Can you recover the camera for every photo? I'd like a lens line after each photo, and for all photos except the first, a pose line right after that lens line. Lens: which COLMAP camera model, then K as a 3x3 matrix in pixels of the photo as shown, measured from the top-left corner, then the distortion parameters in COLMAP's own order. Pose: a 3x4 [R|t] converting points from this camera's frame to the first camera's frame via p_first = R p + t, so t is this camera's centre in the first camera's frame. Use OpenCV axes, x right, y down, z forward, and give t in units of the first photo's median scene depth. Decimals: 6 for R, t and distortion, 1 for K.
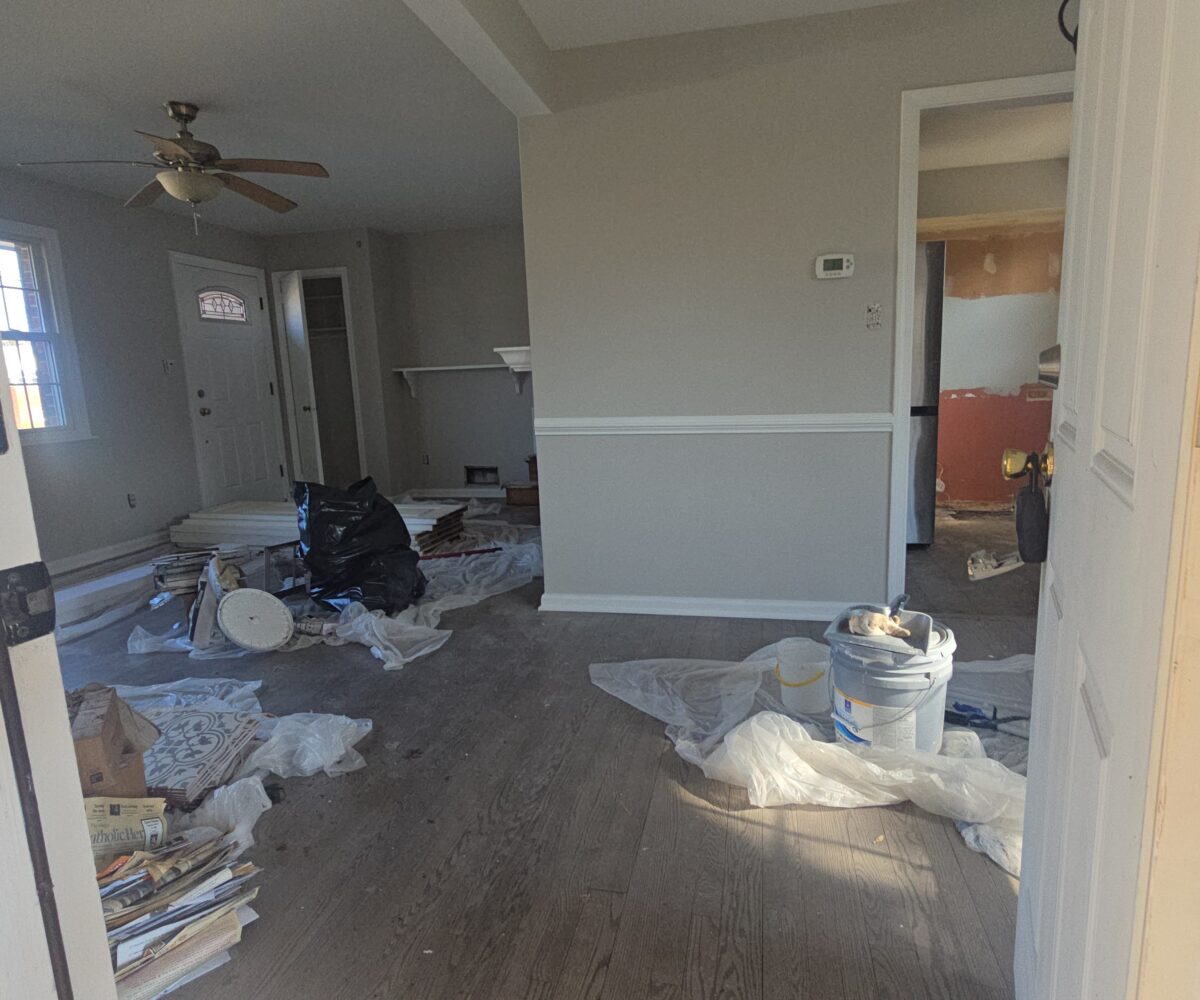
lens RADIAL K [[699.4, 0, 599.4], [0, 699.4, 493.7], [0, 0, 1]] dist [0.003731, -0.001346]
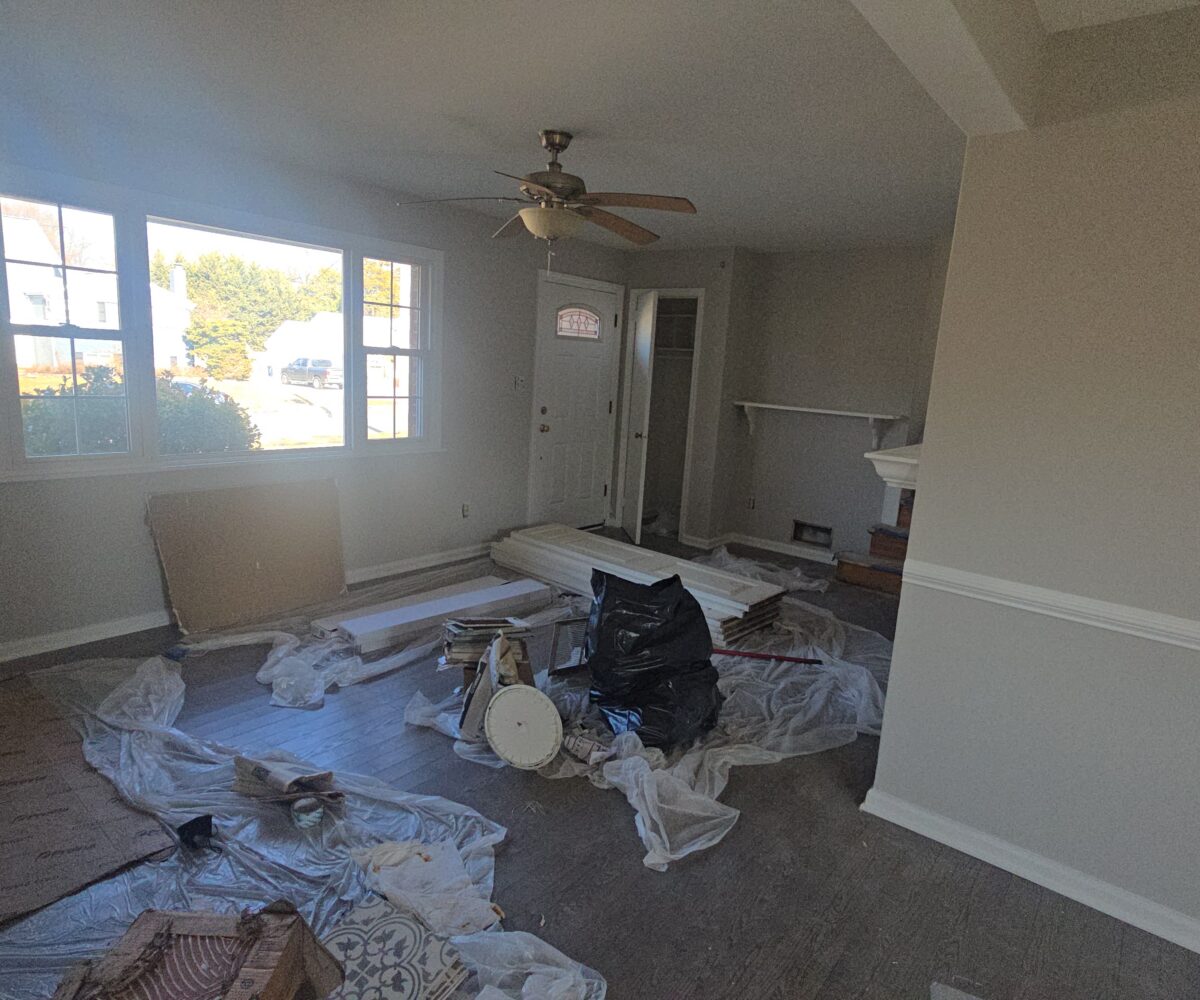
lens RADIAL K [[721.6, 0, 602.6], [0, 721.6, 502.9], [0, 0, 1]] dist [-0.002222, -0.001852]
pose [[0.888852, 0.176840, -0.422693, -0.059232], [-0.173628, 0.983716, 0.046440, -0.125632], [0.424022, 0.032113, 0.905082, 0.179114]]
